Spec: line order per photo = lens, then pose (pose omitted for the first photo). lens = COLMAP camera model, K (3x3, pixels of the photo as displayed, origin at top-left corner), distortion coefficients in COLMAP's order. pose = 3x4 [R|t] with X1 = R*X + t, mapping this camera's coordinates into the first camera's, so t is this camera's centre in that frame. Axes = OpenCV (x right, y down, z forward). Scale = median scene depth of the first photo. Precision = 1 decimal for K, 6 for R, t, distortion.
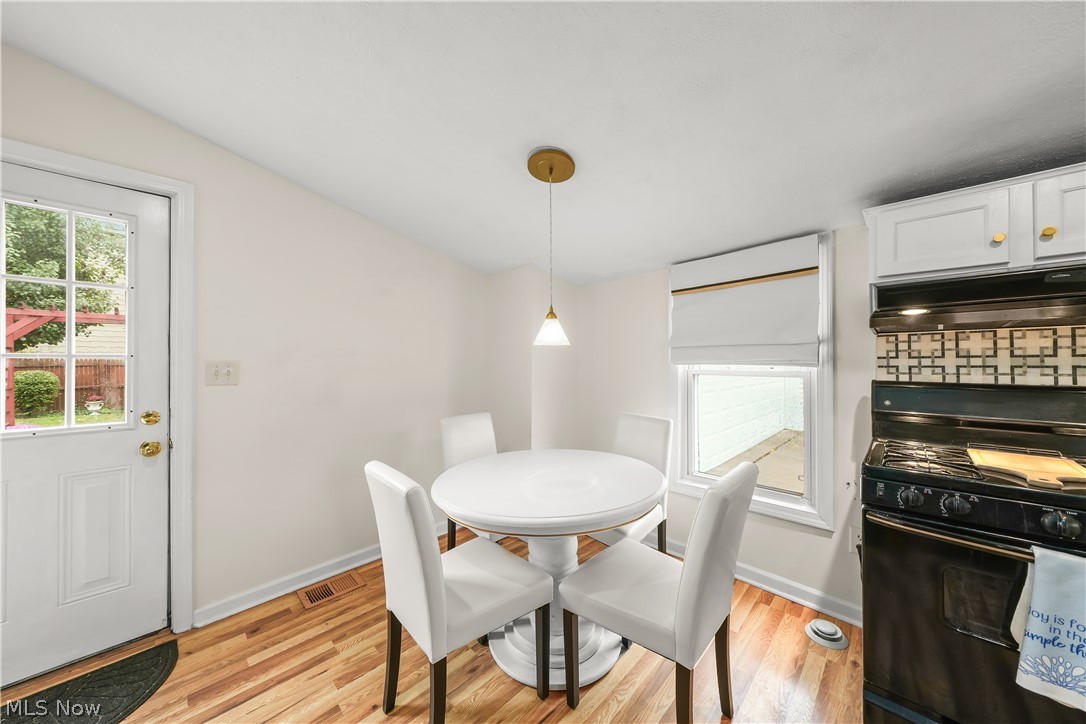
lens RADIAL K [[372.1, 0, 540.4], [0, 372.1, 364.8], [0, 0, 1]] dist [0.001671, 0.000105]
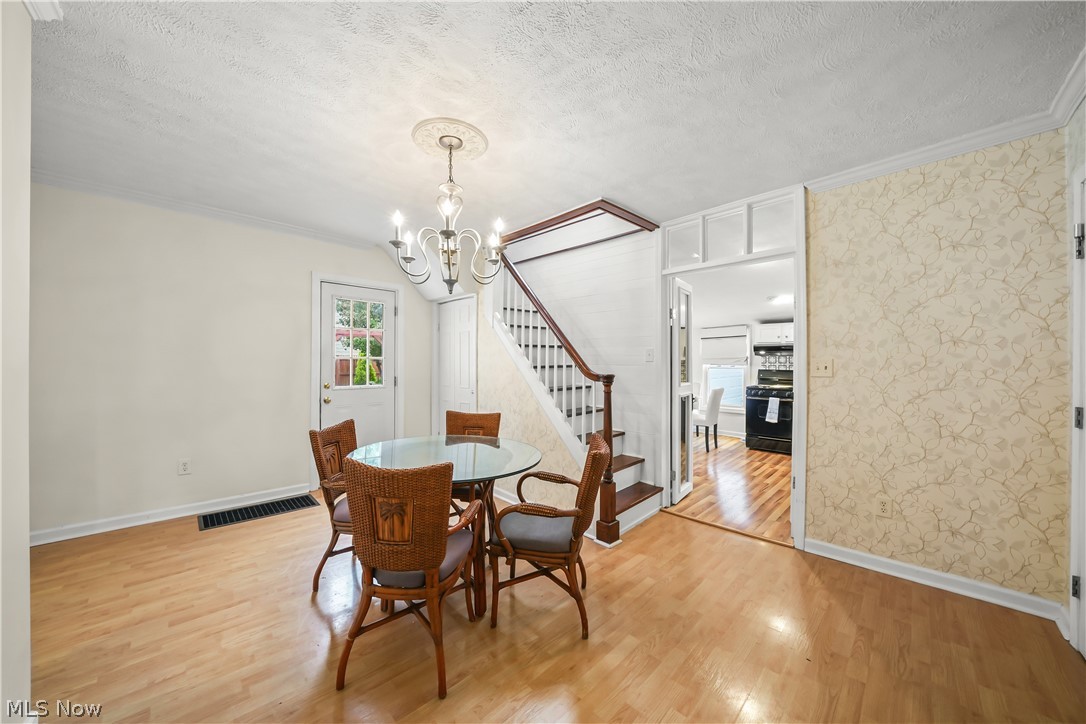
lens RADIAL K [[372.1, 0, 545.7], [0, 372.1, 363.3], [0, 0, 1]] dist [0.001671, 0.000105]
pose [[0.999949, 0.007656, -0.006528, -1.297864], [-0.007643, 0.999969, 0.001948, -0.008425], [0.006543, -0.001898, 0.999977, -2.963680]]
